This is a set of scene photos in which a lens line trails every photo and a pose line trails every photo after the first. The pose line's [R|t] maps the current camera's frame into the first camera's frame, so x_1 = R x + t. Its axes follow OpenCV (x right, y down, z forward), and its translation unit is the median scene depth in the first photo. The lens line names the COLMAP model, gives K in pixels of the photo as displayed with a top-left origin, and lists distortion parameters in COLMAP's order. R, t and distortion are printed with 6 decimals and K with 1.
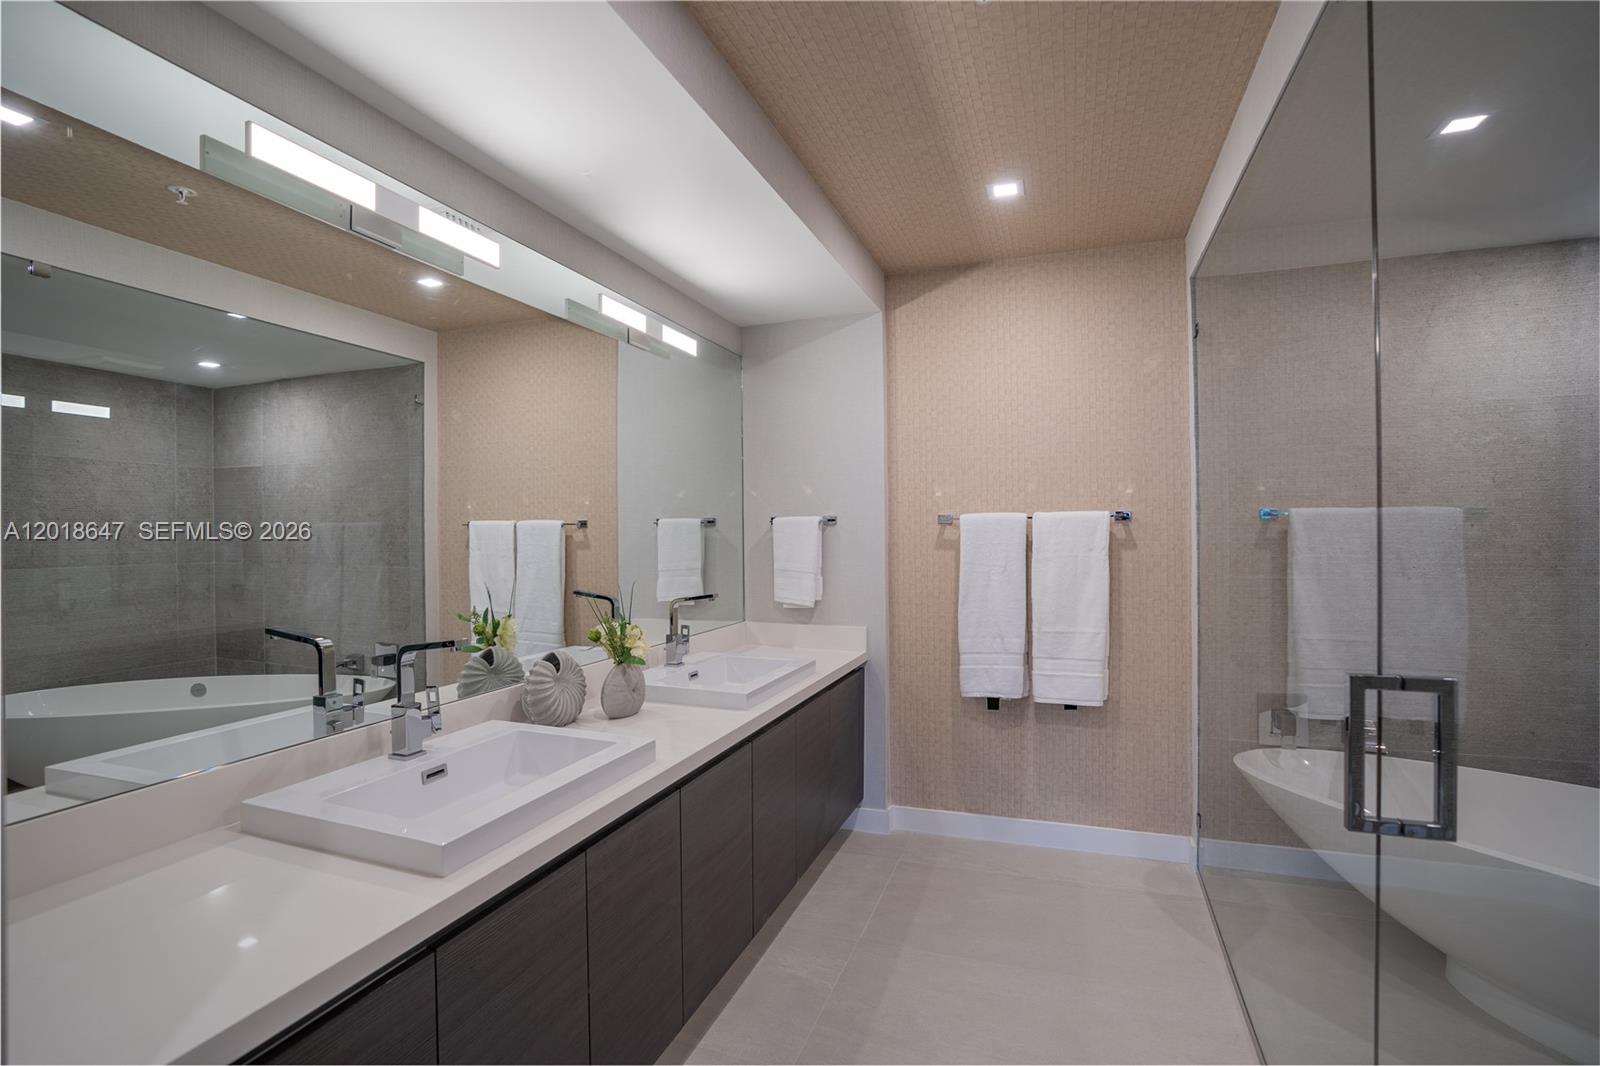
lens RADIAL K [[734.1, 0, 809.9], [0, 734.1, 533.6], [0, 0, 1]] dist [-0.058526, 0.009416]
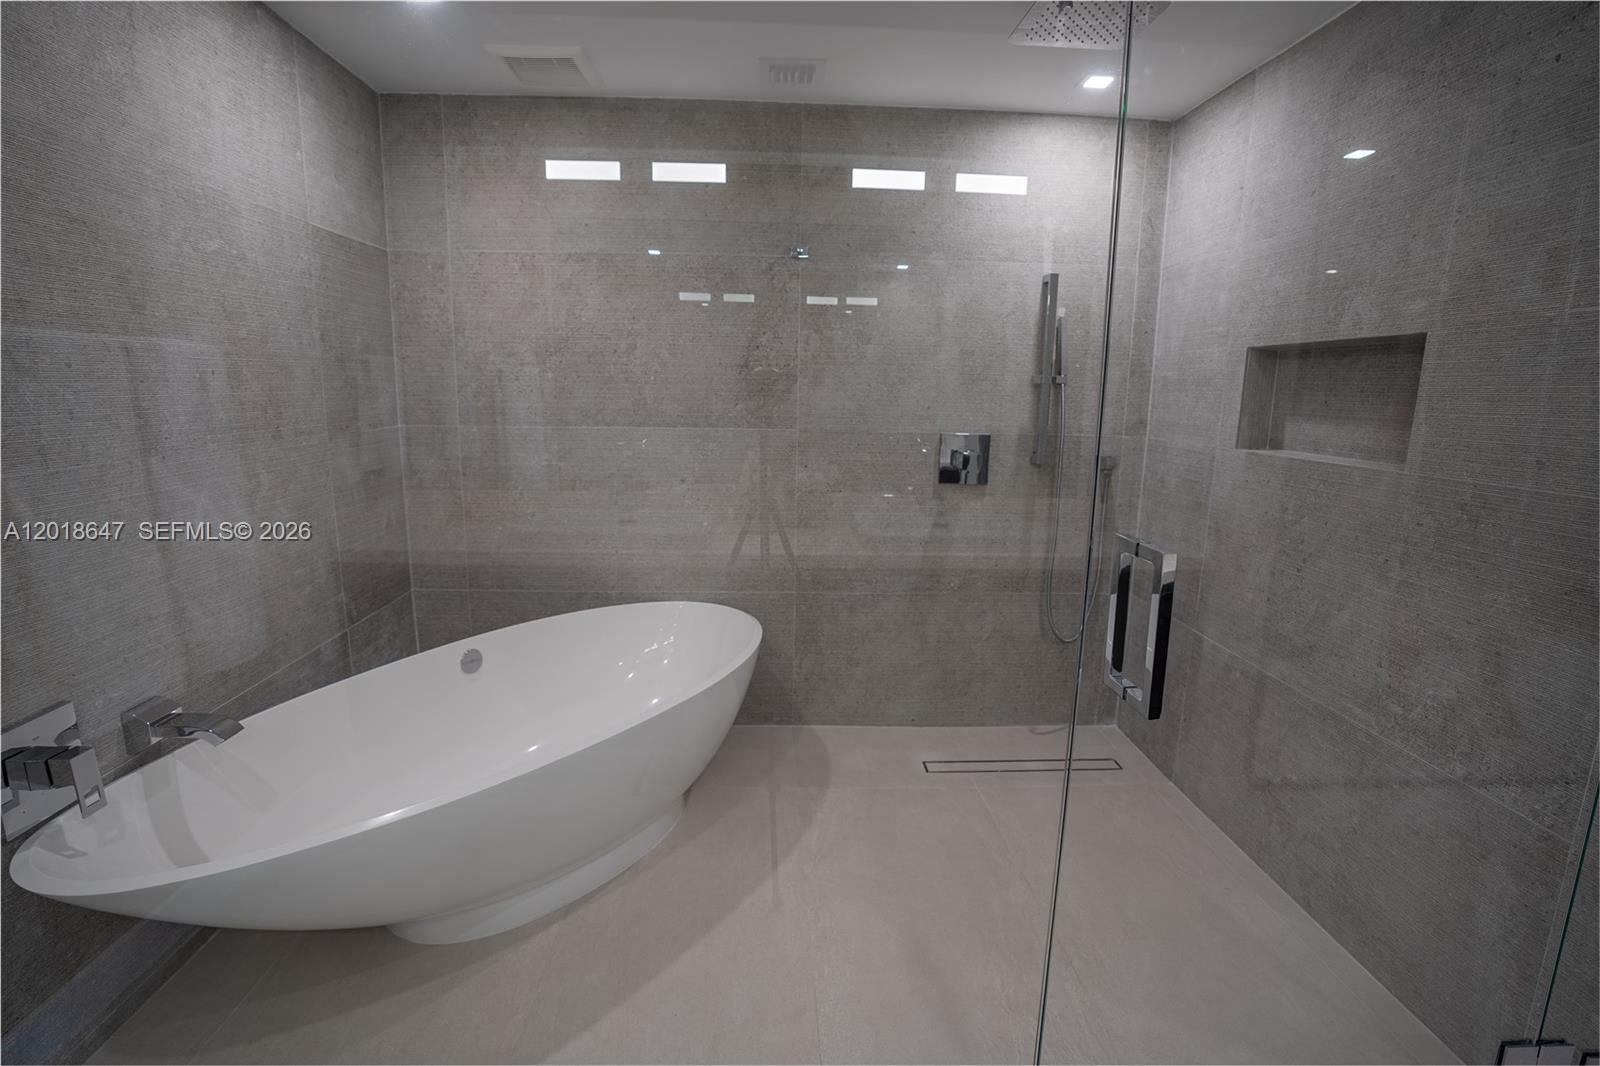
lens RADIAL K [[777.2, 0, 795.9], [0, 777.2, 525.3], [0, 0, 1]] dist [-0.003517, 0.000196]
pose [[-0.392707, -0.159693, 0.905693, 0.003954], [-0.013731, 0.985717, 0.167849, 0.000549], [-0.919561, 0.053479, -0.389291, 0.668205]]
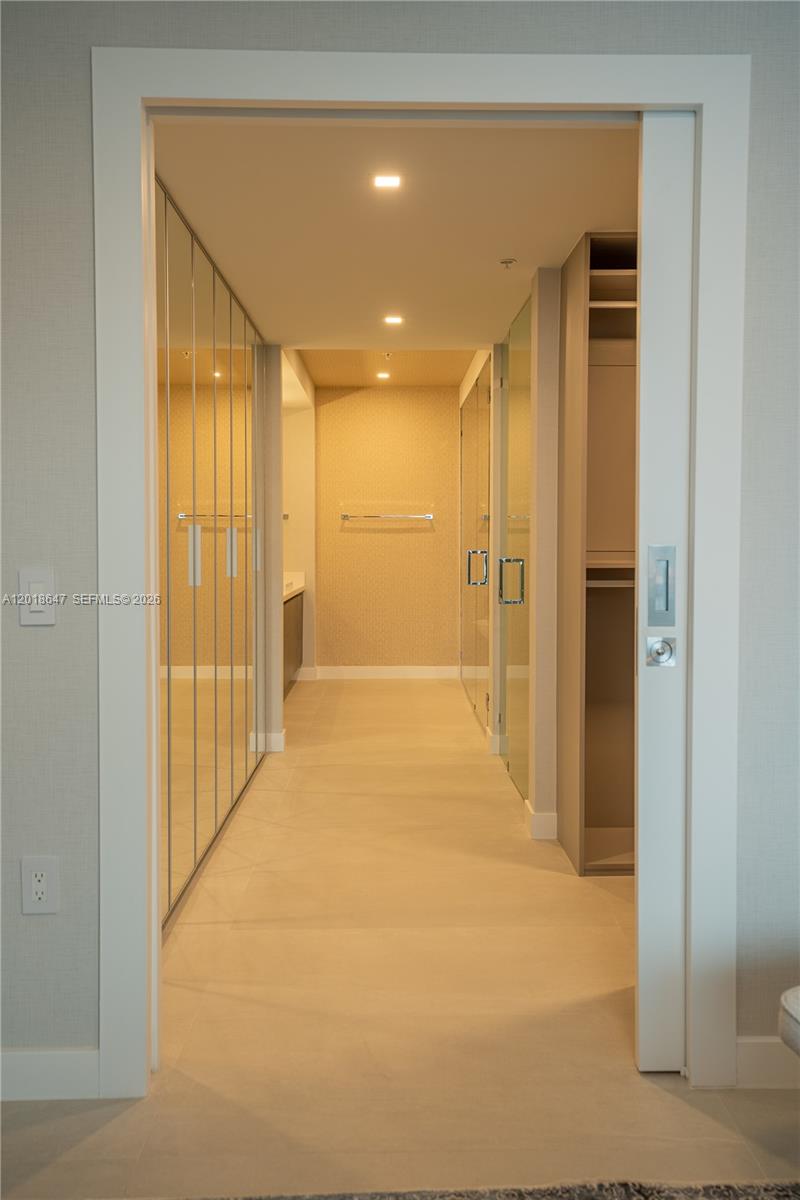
lens RADIAL K [[1055.6, 0, 400.2], [0, 1055.6, 596.9], [0, 0, 1]] dist [-0.011057, -0.000613]
pose [[0.929701, -0.003477, 0.368299, -0.752011], [-0.009194, 0.999425, 0.032643, 0.105015], [-0.368200, -0.033734, 0.929134, -1.763367]]
